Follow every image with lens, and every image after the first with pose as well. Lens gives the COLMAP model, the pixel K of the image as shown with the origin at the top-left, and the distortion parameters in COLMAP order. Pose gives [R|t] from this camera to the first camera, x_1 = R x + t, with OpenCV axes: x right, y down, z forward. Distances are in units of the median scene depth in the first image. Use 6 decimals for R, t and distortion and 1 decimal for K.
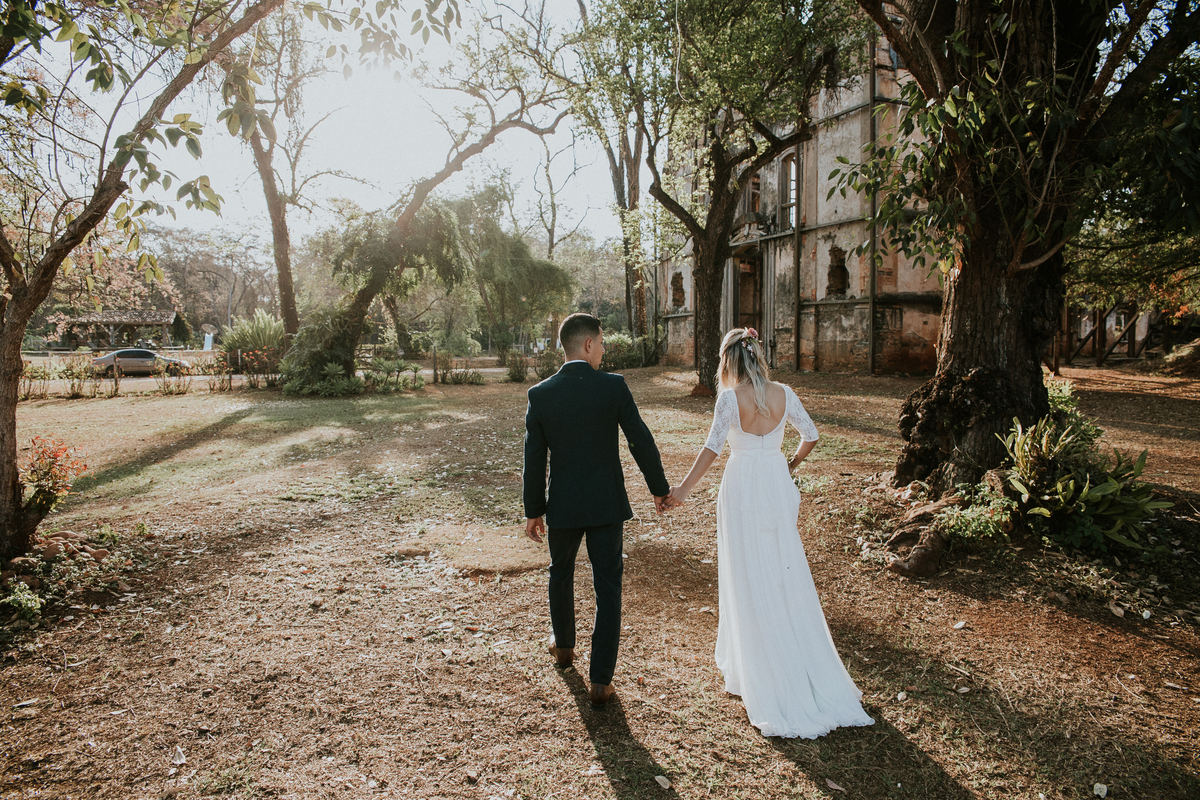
lens RADIAL K [[833.3, 0, 586.9], [0, 833.3, 390.4], [0, 0, 1]] dist [-0.110410, 0.000045]
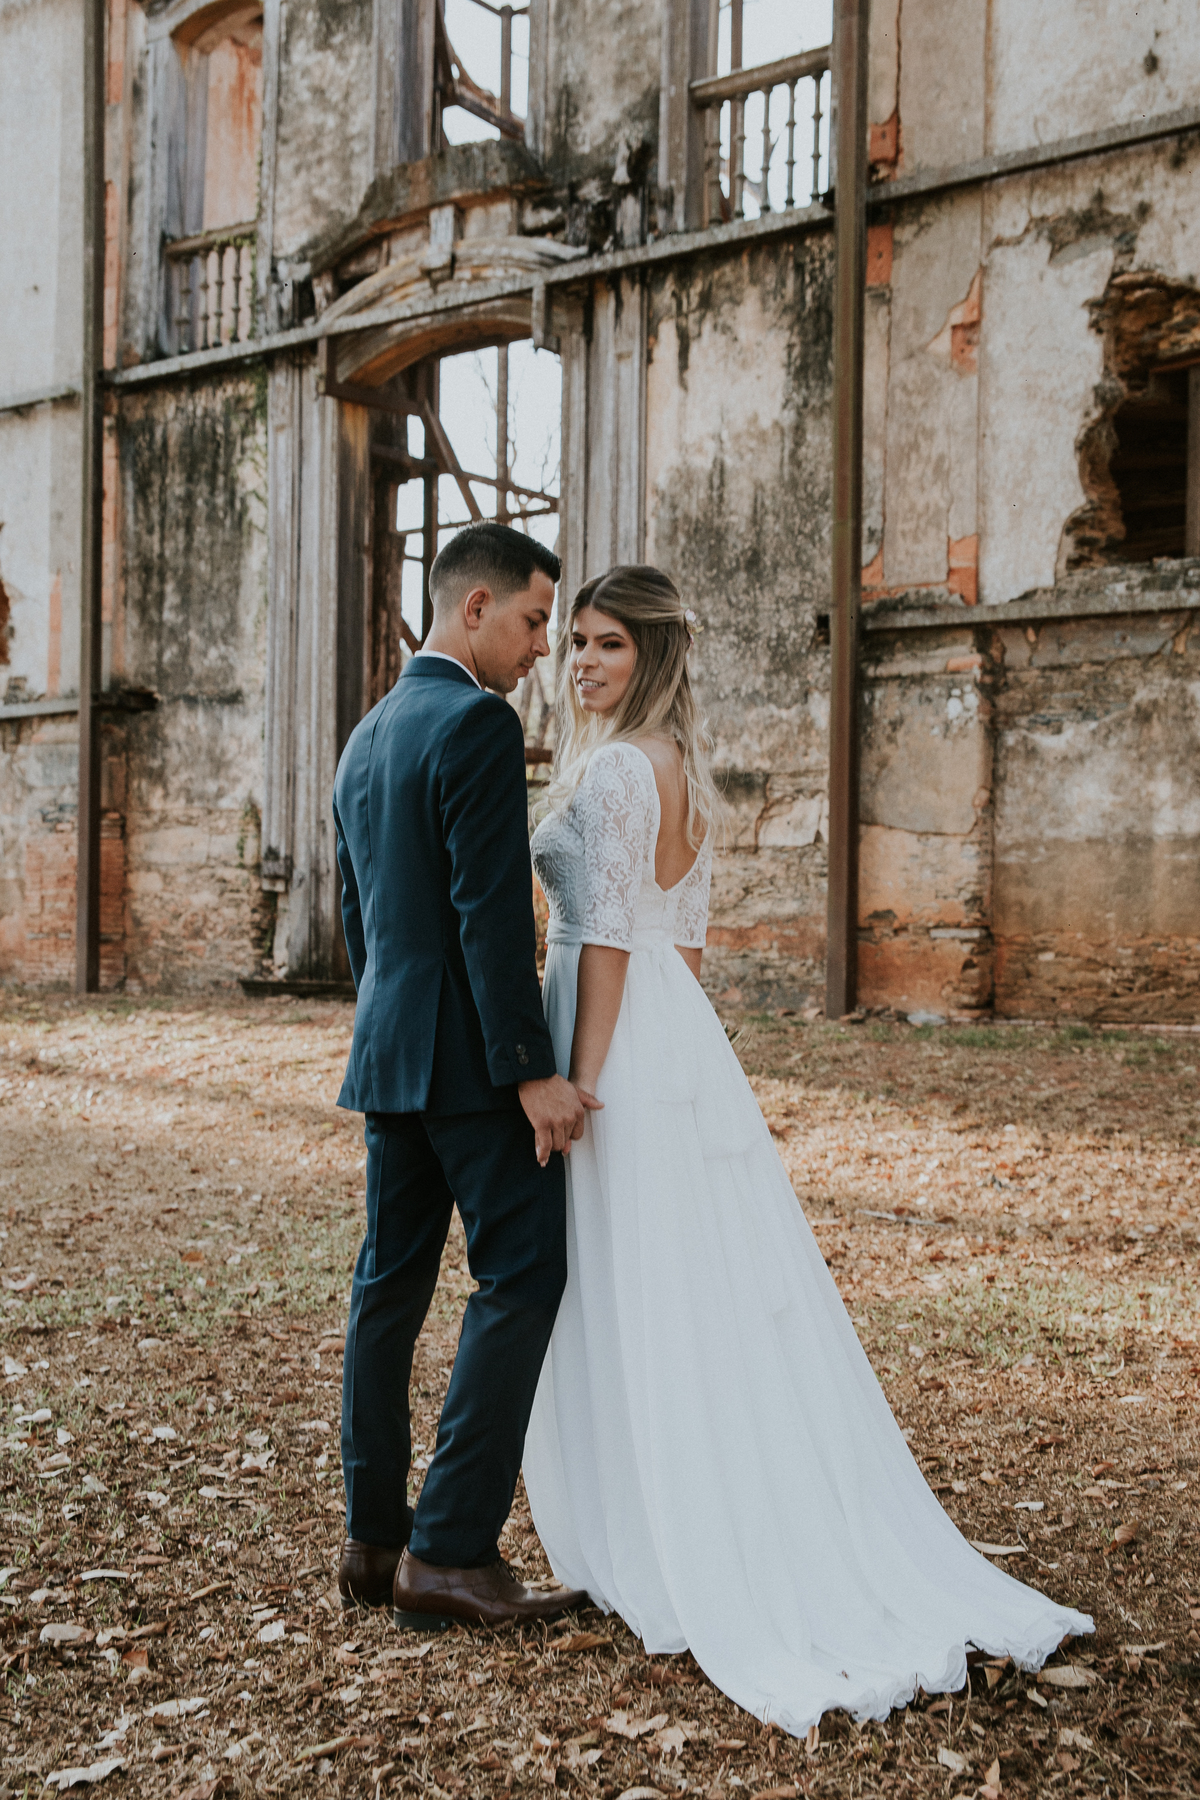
lens RADIAL K [[2178.7, 0, 600.0], [0, 2178.7, 900.0], [0, 0, 1]] dist [0.053900, 0.073766]
pose [[0.874459, 0.018536, 0.484745, -0.008916], [0.012182, 0.998115, -0.060143, -0.019850], [-0.484947, 0.058498, 0.872585, 0.602894]]
